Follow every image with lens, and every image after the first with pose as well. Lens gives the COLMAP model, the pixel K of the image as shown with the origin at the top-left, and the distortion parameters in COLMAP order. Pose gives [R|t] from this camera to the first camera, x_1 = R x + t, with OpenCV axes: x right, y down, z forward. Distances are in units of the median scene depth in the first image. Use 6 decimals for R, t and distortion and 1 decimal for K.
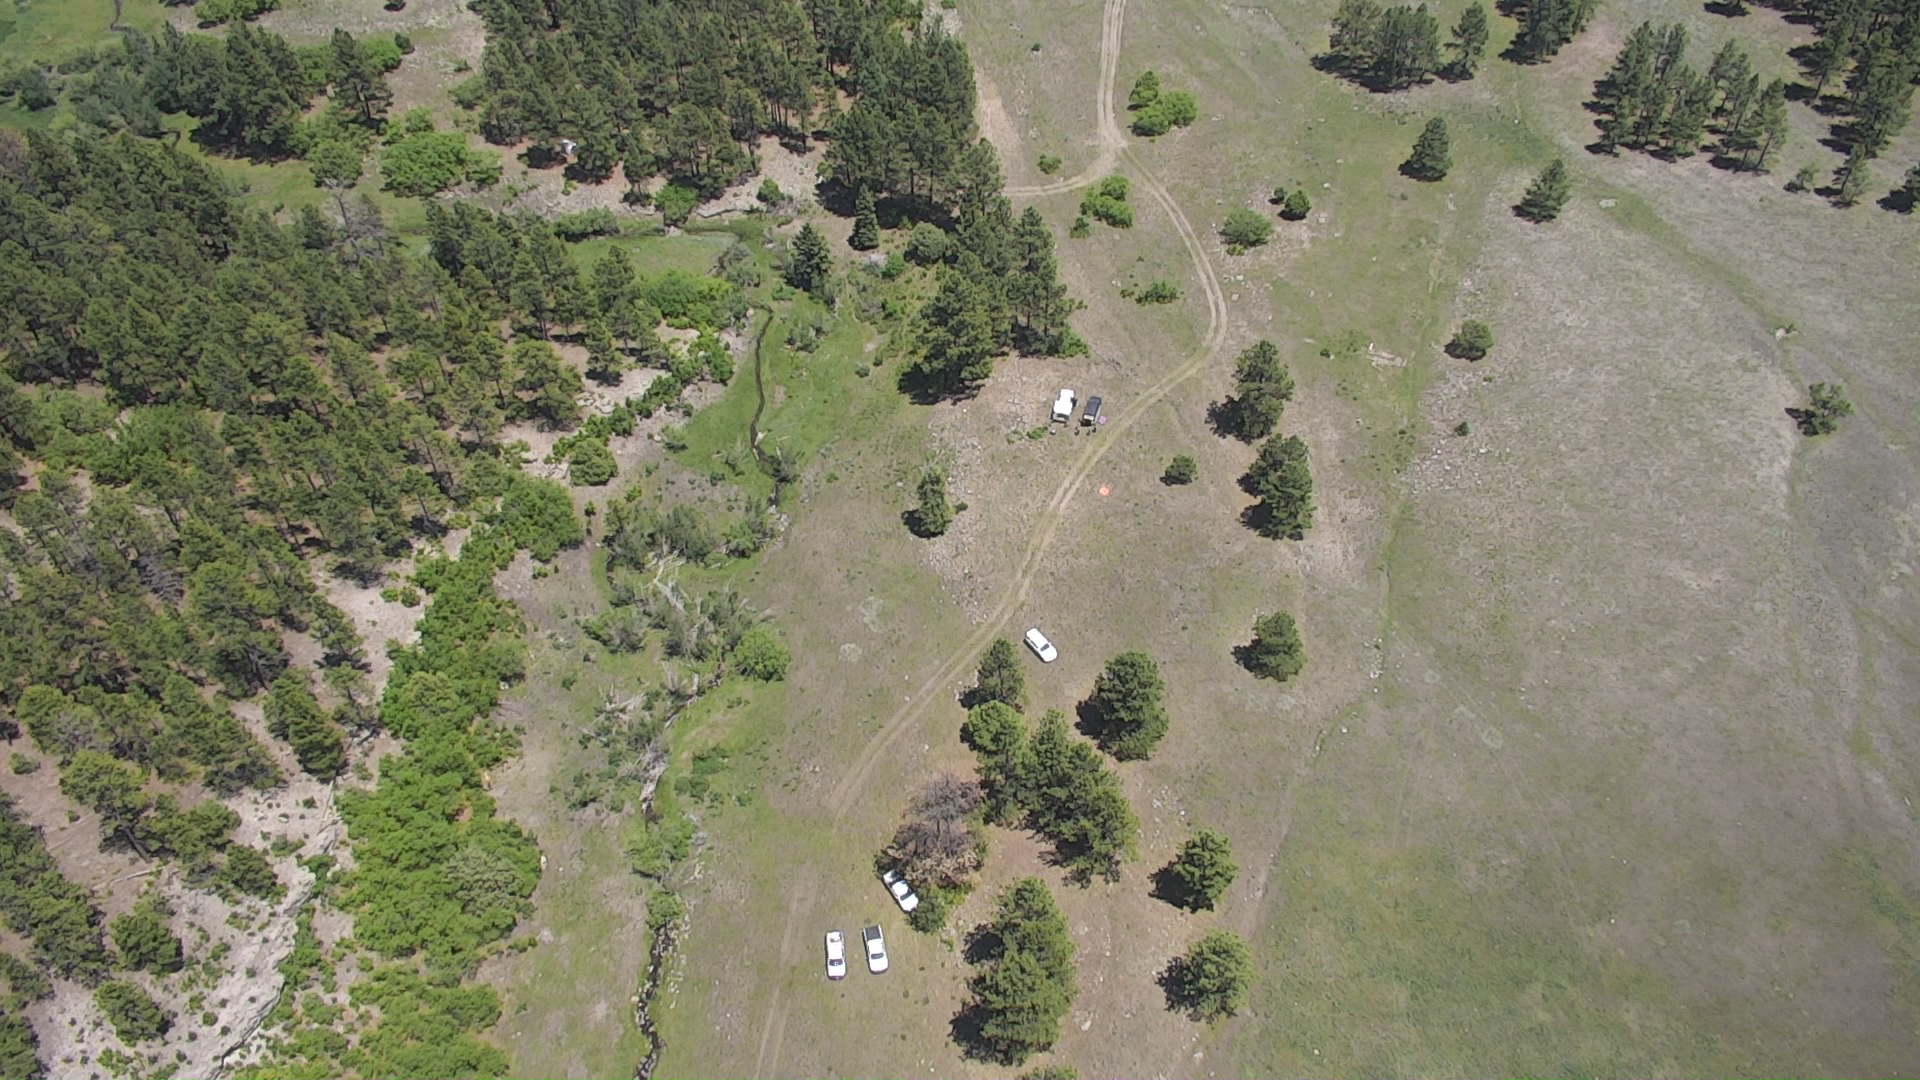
lens RADIAL K [[1583.5, 0, 975.8], [0, 1583.5, 547.6], [0, 0, 1]] dist [-0.071917, 0.052552]
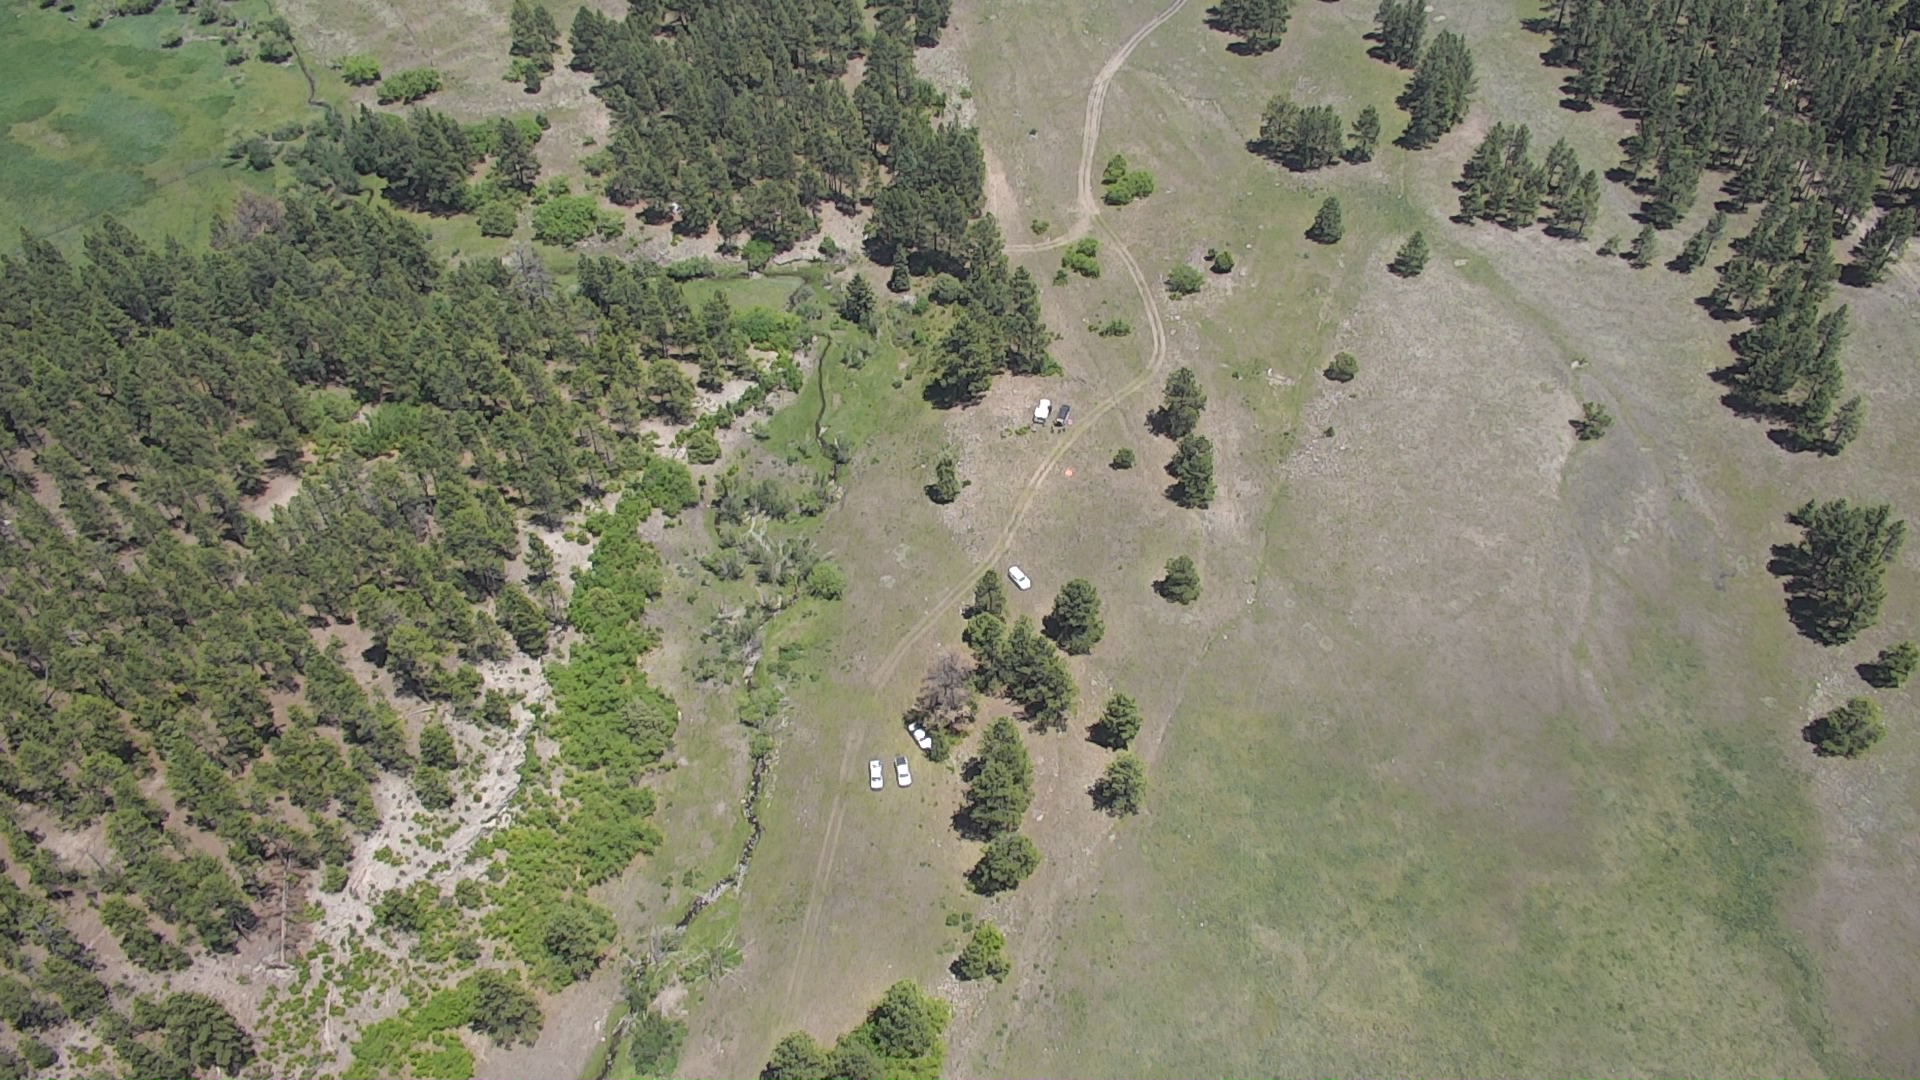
lens RADIAL K [[1583.5, 0, 975.8], [0, 1583.5, 547.6], [0, 0, 1]] dist [-0.071917, 0.052552]
pose [[0.999808, 0.014536, -0.013166, 0.018057], [-0.014504, 0.999892, 0.002534, 0.027973], [0.013202, -0.002342, 0.999910, -0.401550]]
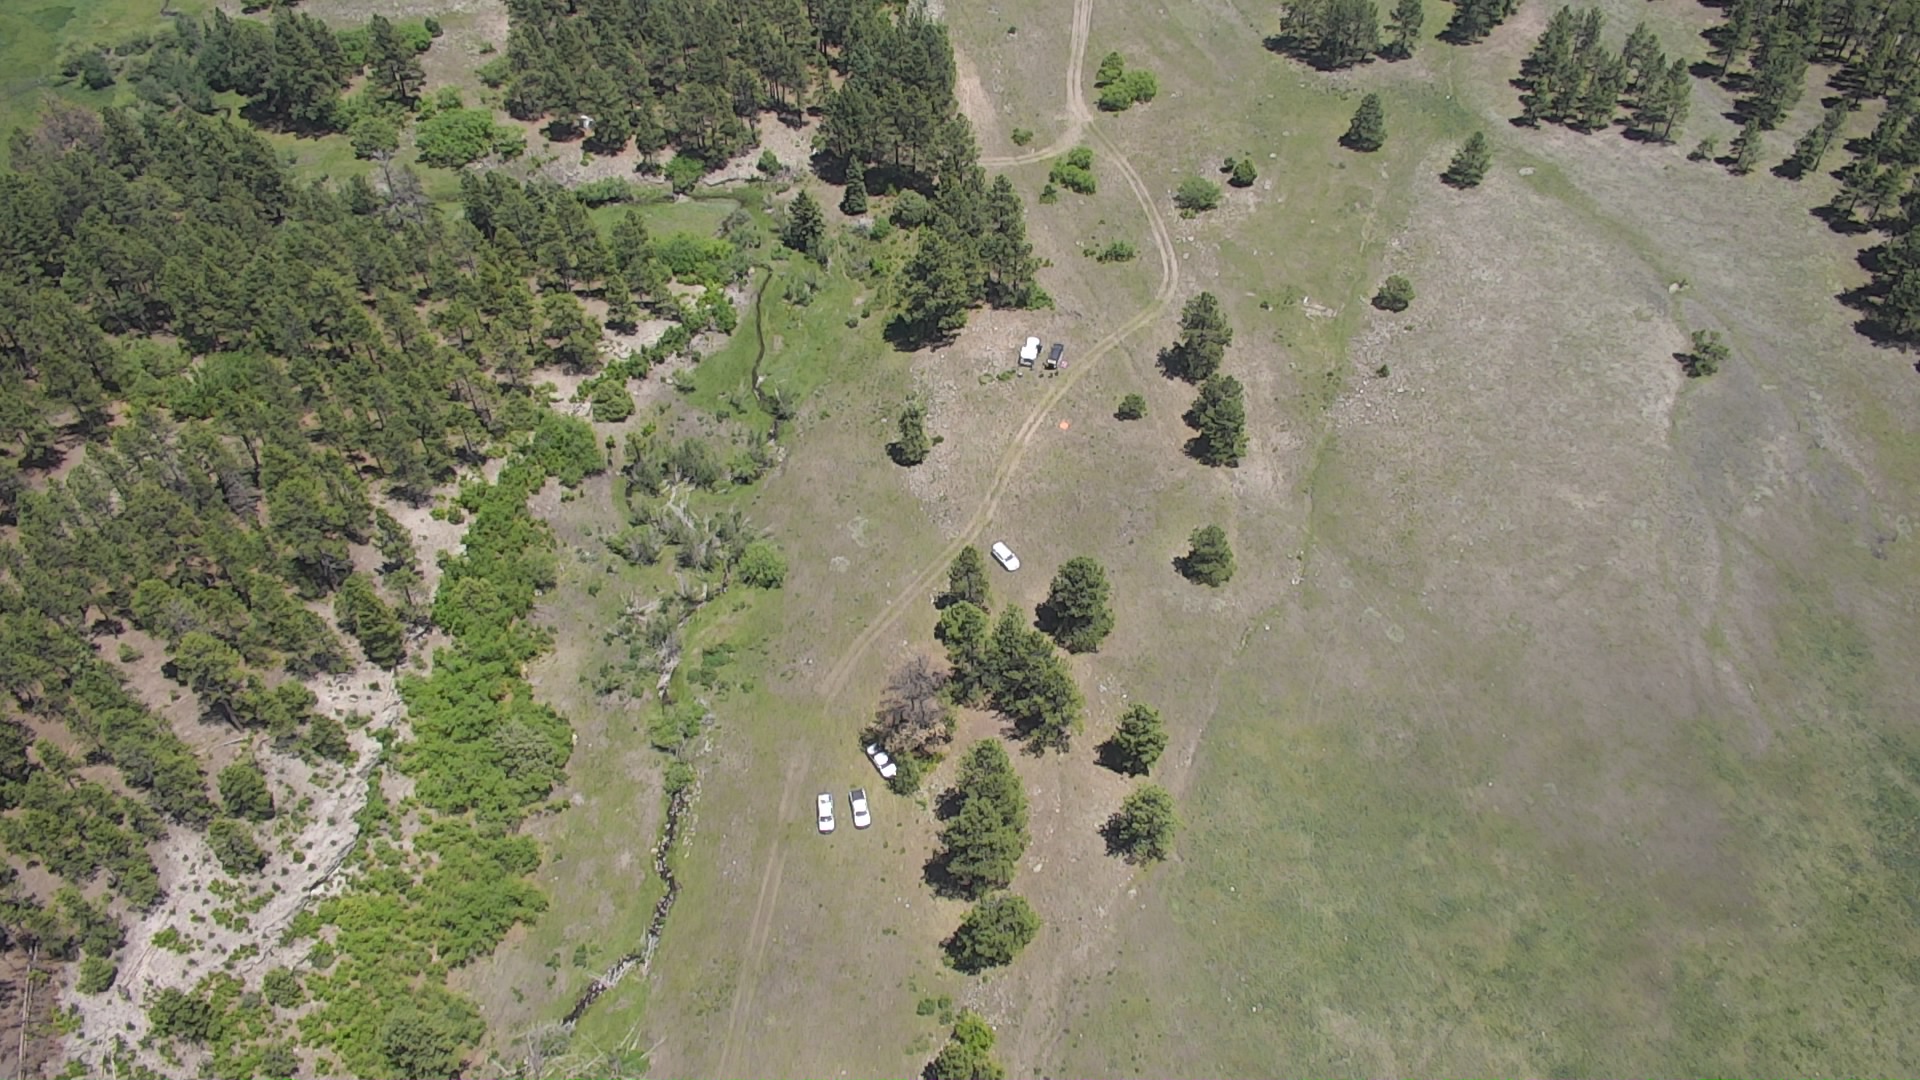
lens RADIAL K [[1583.5, 0, 975.8], [0, 1583.5, 547.6], [0, 0, 1]] dist [-0.071917, 0.052552]
pose [[0.999999, -0.001287, -0.001099, 0.018863], [0.001303, 0.999883, 0.015217, 0.034098], [0.001080, -0.015219, 0.999884, -0.133631]]
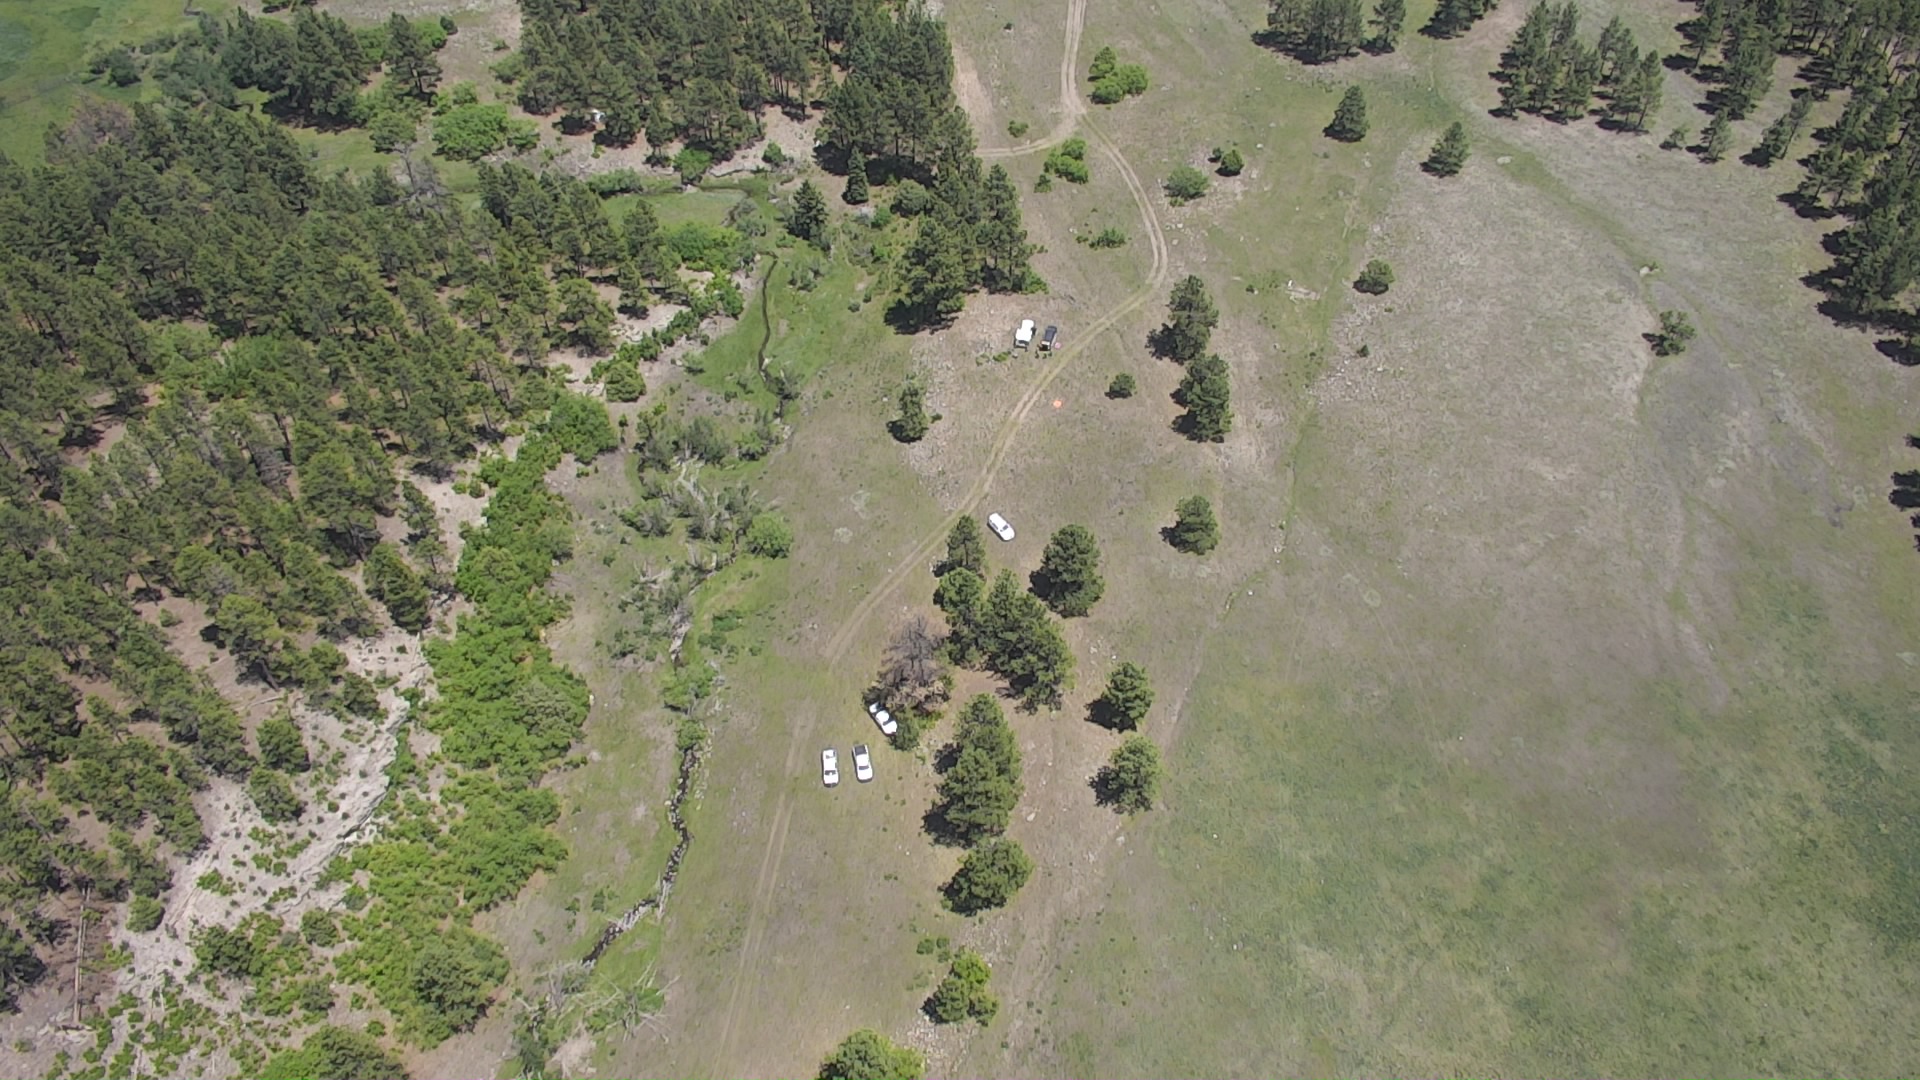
lens RADIAL K [[1583.5, 0, 975.8], [0, 1583.5, 547.6], [0, 0, 1]] dist [-0.071917, 0.052552]
pose [[0.999987, -0.004035, -0.003186, 0.023249], [0.004085, 0.999865, 0.015907, 0.052556], [0.003121, -0.015920, 0.999868, -0.184134]]
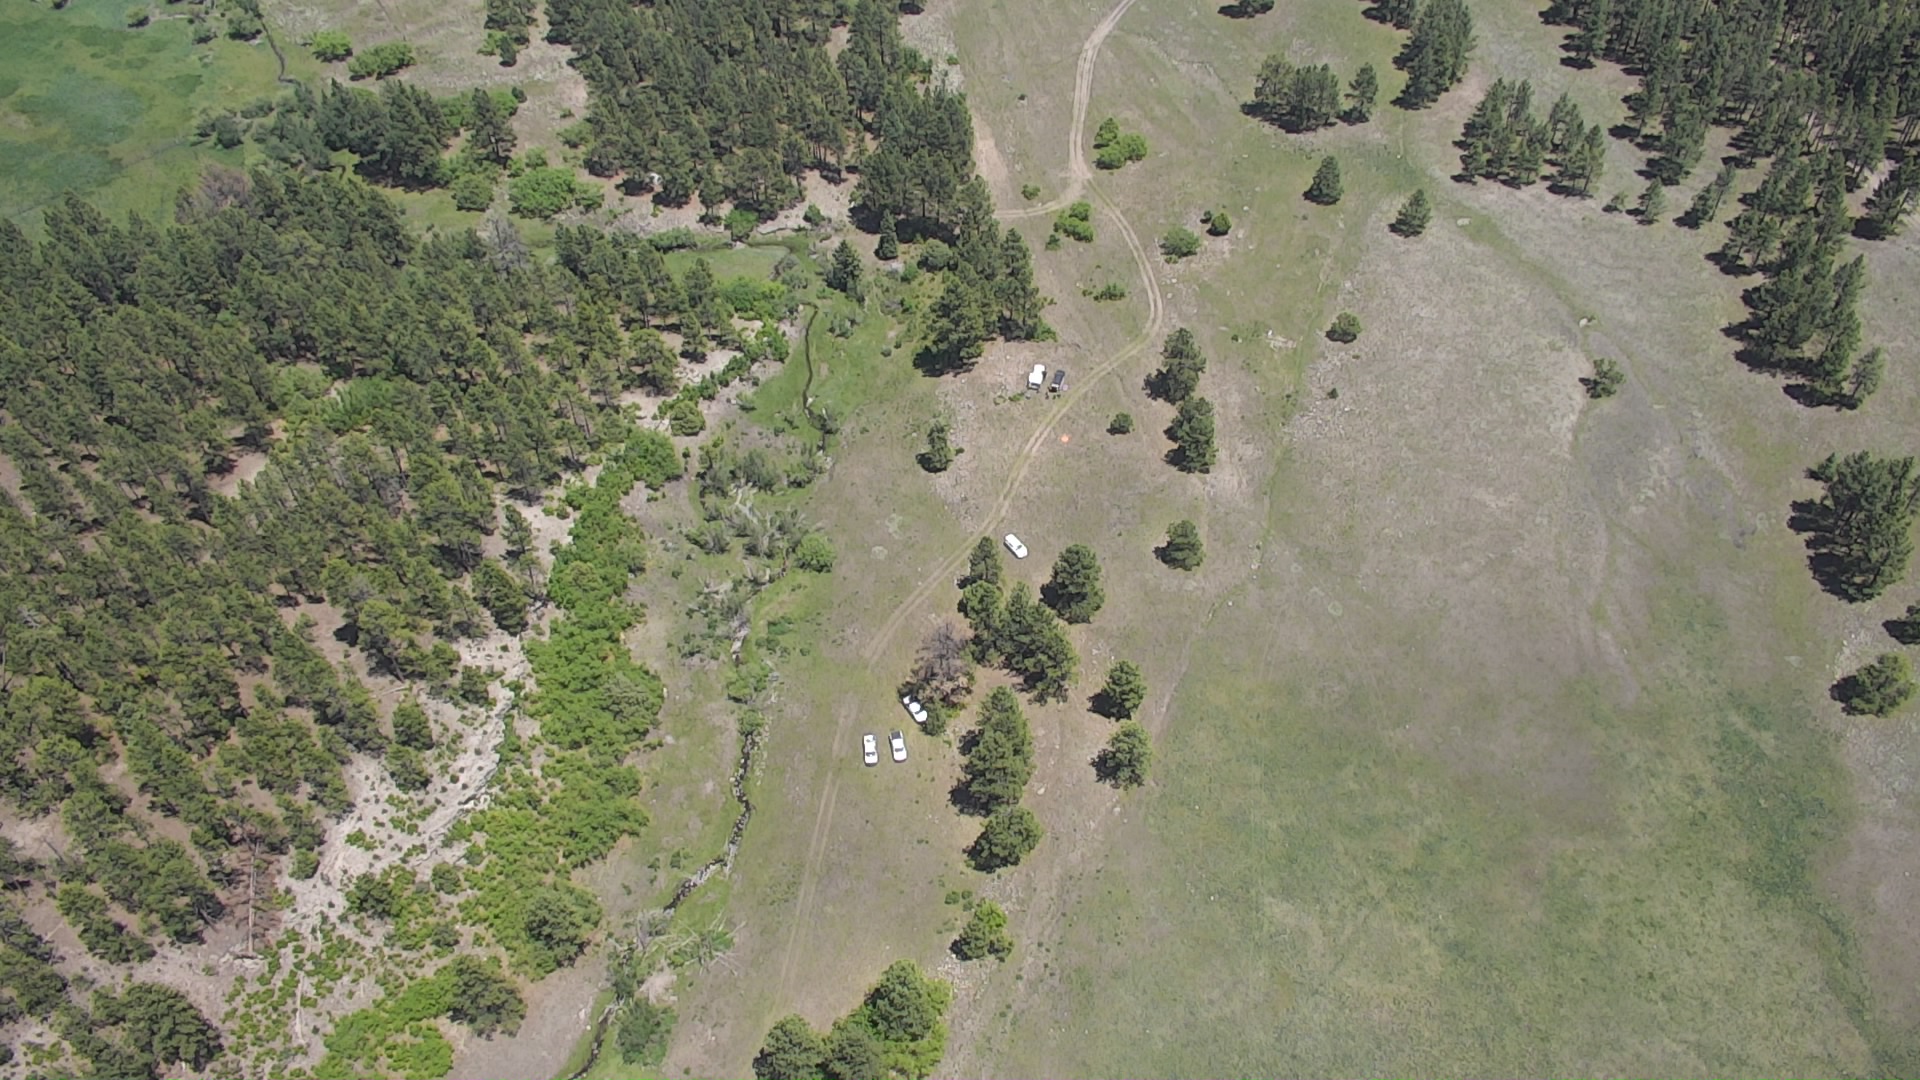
lens RADIAL K [[1583.5, 0, 975.8], [0, 1583.5, 547.6], [0, 0, 1]] dist [-0.071917, 0.052552]
pose [[0.999963, -0.000501, -0.008552, 0.016084], [0.000520, 0.999997, 0.002279, 0.053978], [0.008551, -0.002283, 0.999961, -0.356352]]
